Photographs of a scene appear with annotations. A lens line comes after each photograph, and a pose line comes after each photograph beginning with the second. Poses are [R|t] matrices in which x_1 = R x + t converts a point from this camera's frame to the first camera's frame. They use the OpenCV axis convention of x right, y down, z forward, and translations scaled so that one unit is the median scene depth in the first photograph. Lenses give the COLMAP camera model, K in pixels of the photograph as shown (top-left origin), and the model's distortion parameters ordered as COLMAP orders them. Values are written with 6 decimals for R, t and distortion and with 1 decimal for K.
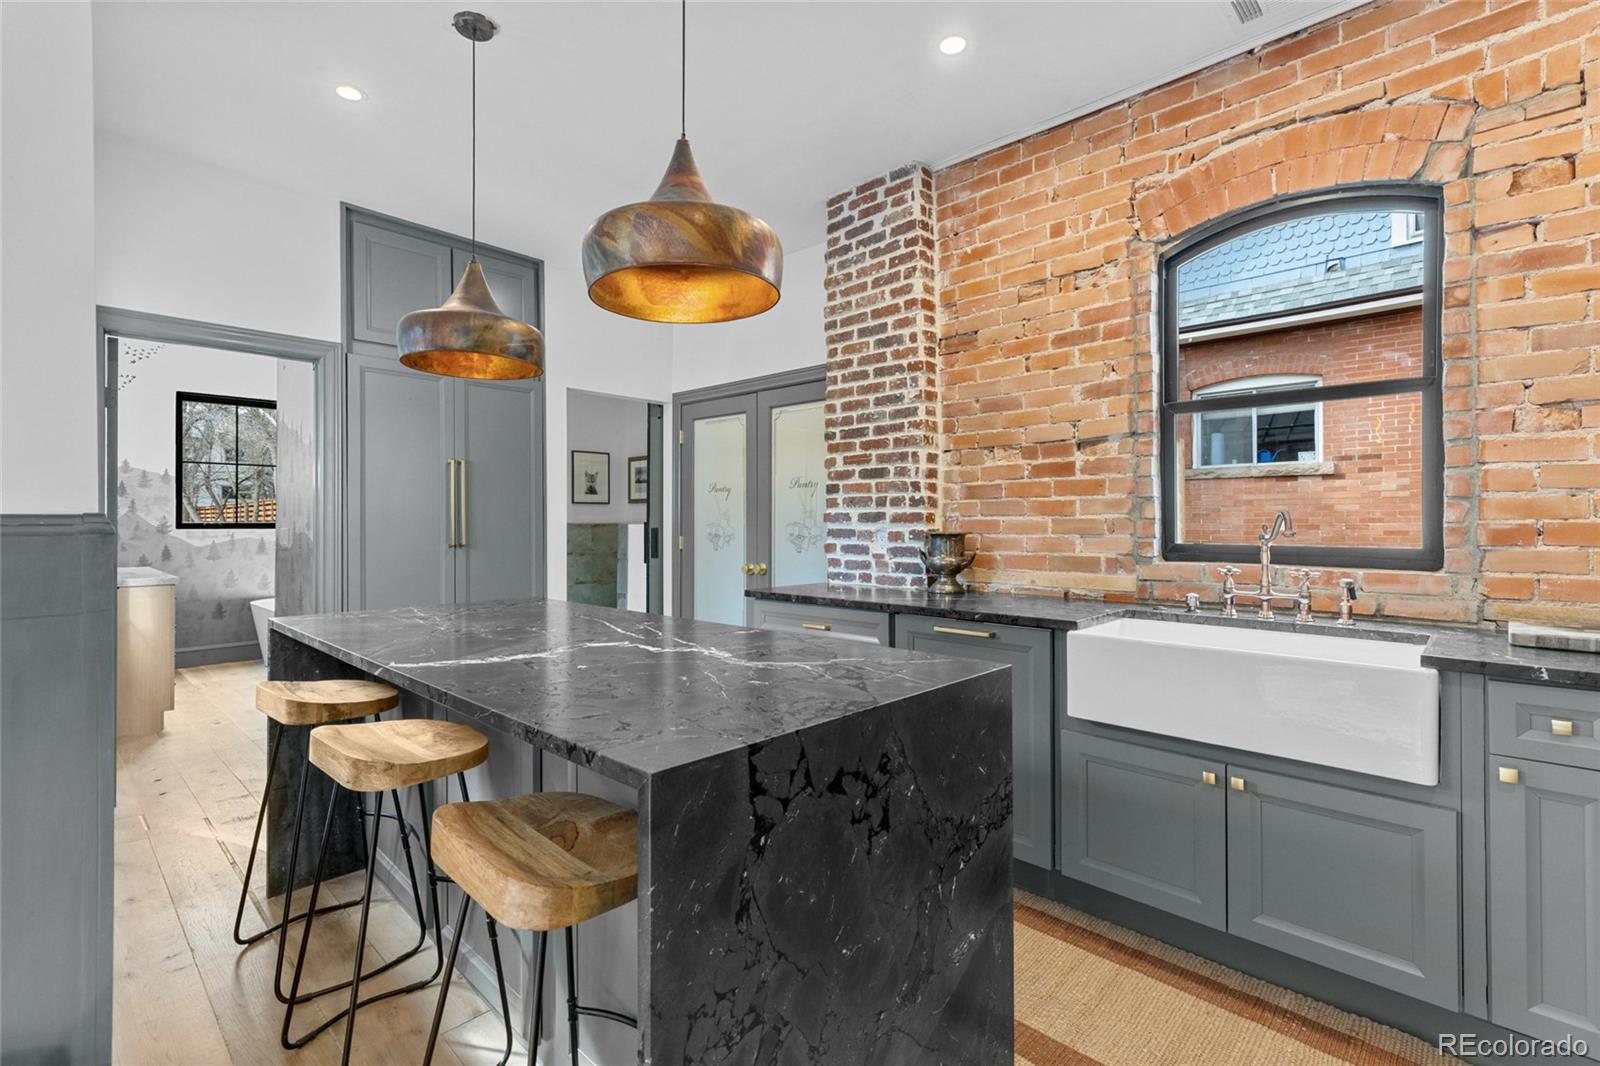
lens RADIAL K [[725.9, 0, 796.7], [0, 725.9, 514.0], [0, 0, 1]] dist [0.005557, -0.000391]
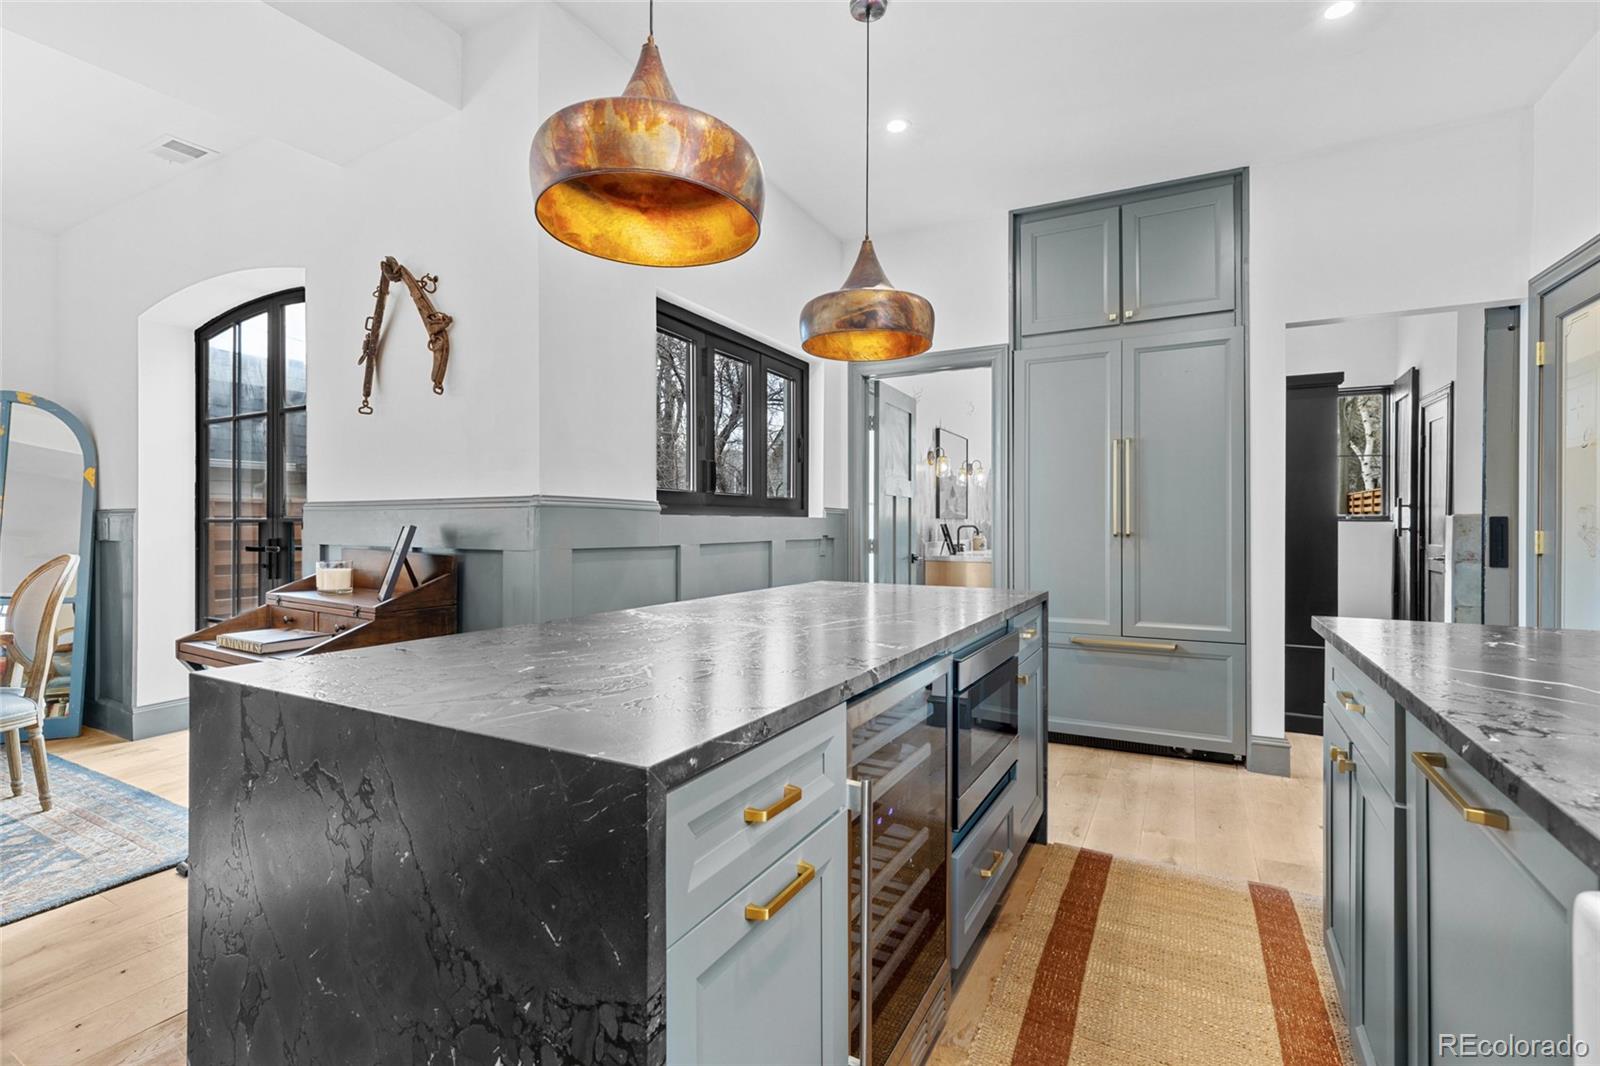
lens RADIAL K [[725.9, 0, 807.4], [0, 725.9, 522.2], [0, 0, 1]] dist [0.005557, -0.000391]
pose [[0.264257, -0.000174, -0.964452, 0.354547], [0.009269, 0.999954, 0.002360, 0.026300], [0.964408, -0.009563, 0.264246, 0.459520]]
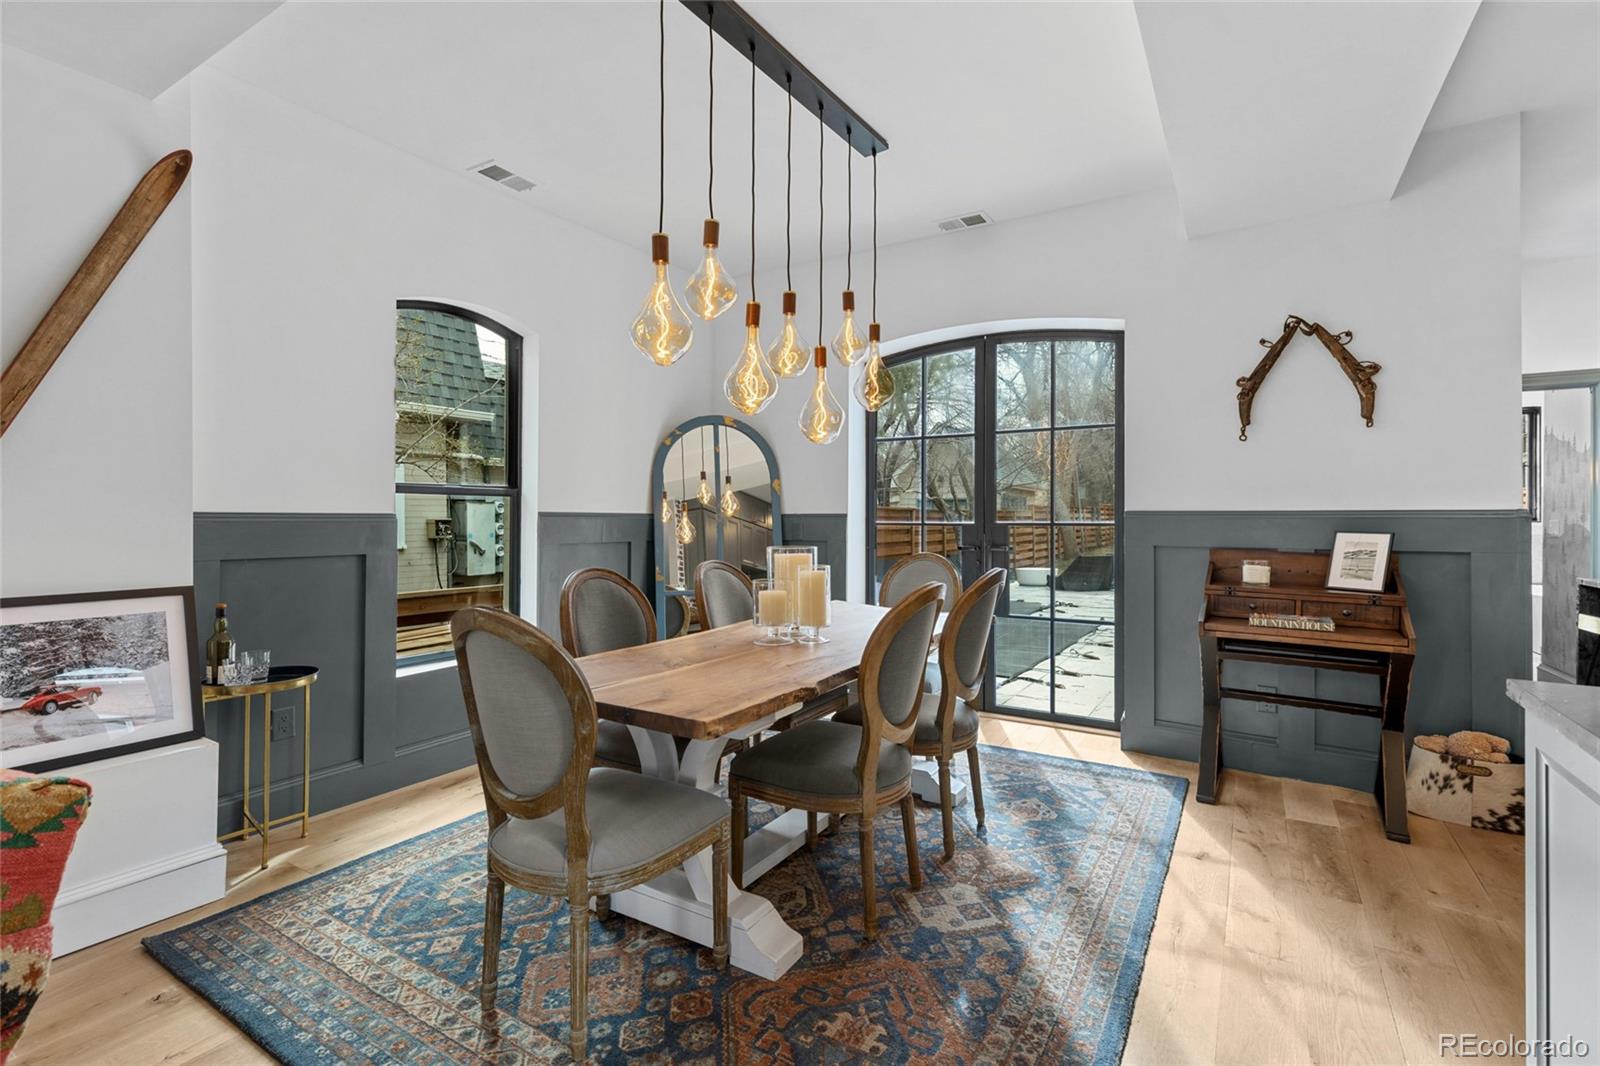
lens RADIAL K [[725.9, 0, 794.8], [0, 725.9, 516.7], [0, 0, 1]] dist [0.005557, -0.000391]
pose [[0.209598, 0.001049, -0.977787, 0.292461], [0.008124, 0.999963, 0.002814, -0.000837], [0.977754, -0.008533, 0.209582, -0.636621]]
